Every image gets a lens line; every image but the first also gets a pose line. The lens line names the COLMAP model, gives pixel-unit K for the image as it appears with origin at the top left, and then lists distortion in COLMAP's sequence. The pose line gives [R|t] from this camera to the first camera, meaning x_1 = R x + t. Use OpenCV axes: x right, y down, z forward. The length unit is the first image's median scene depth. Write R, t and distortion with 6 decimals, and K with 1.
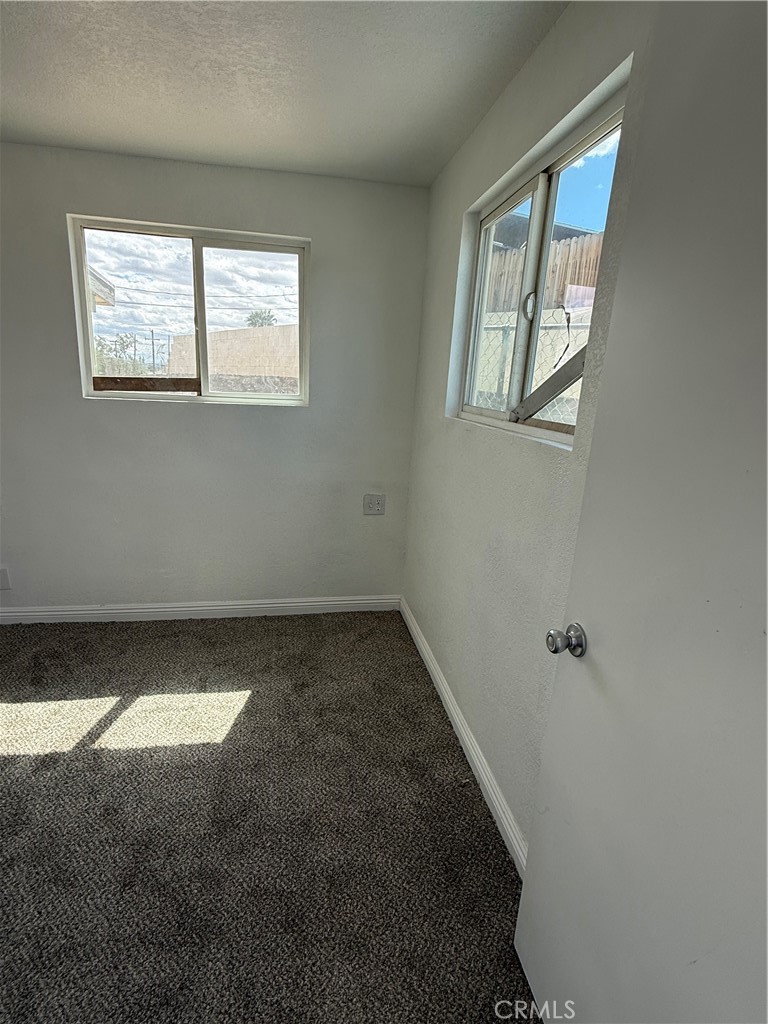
lens RADIAL K [[522.8, 0, 383.3], [0, 522.8, 508.0], [0, 0, 1]] dist [0.004427, -0.001467]
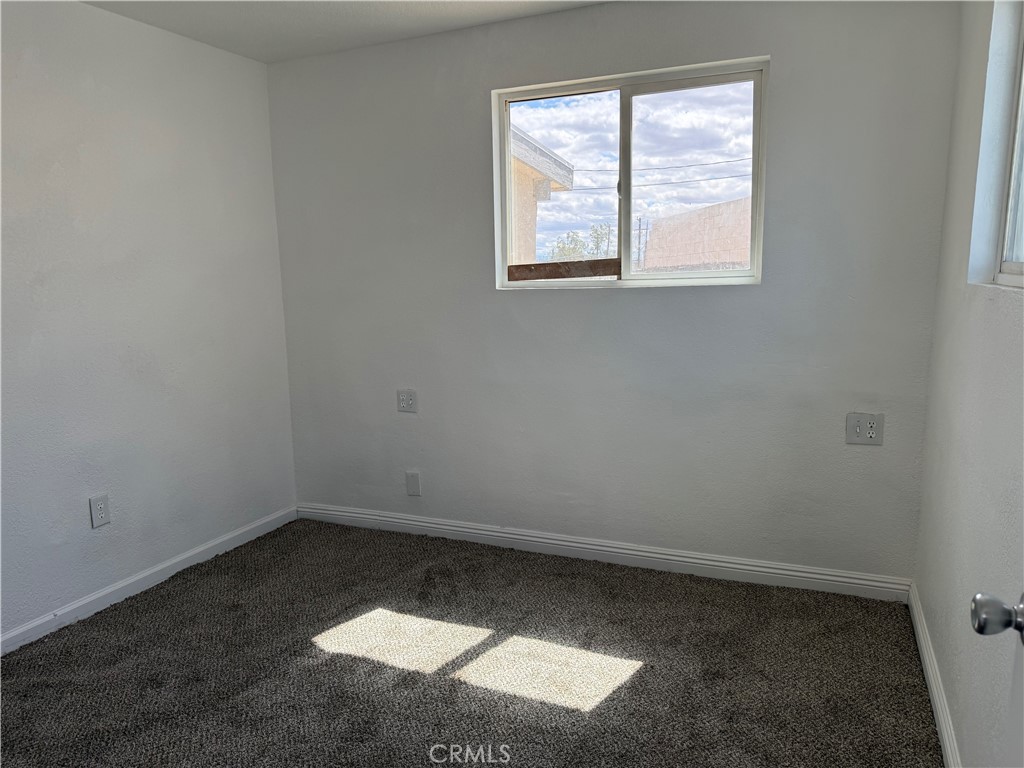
lens RADIAL K [[712.5, 0, 509.2], [0, 712.5, 386.0], [0, 0, 1]] dist [0.061375, -0.083848]
pose [[0.834730, 0.021959, -0.550222, 0.121295], [-0.070667, 0.995214, -0.067488, 0.036252], [0.546107, 0.095217, 0.832287, 0.011660]]
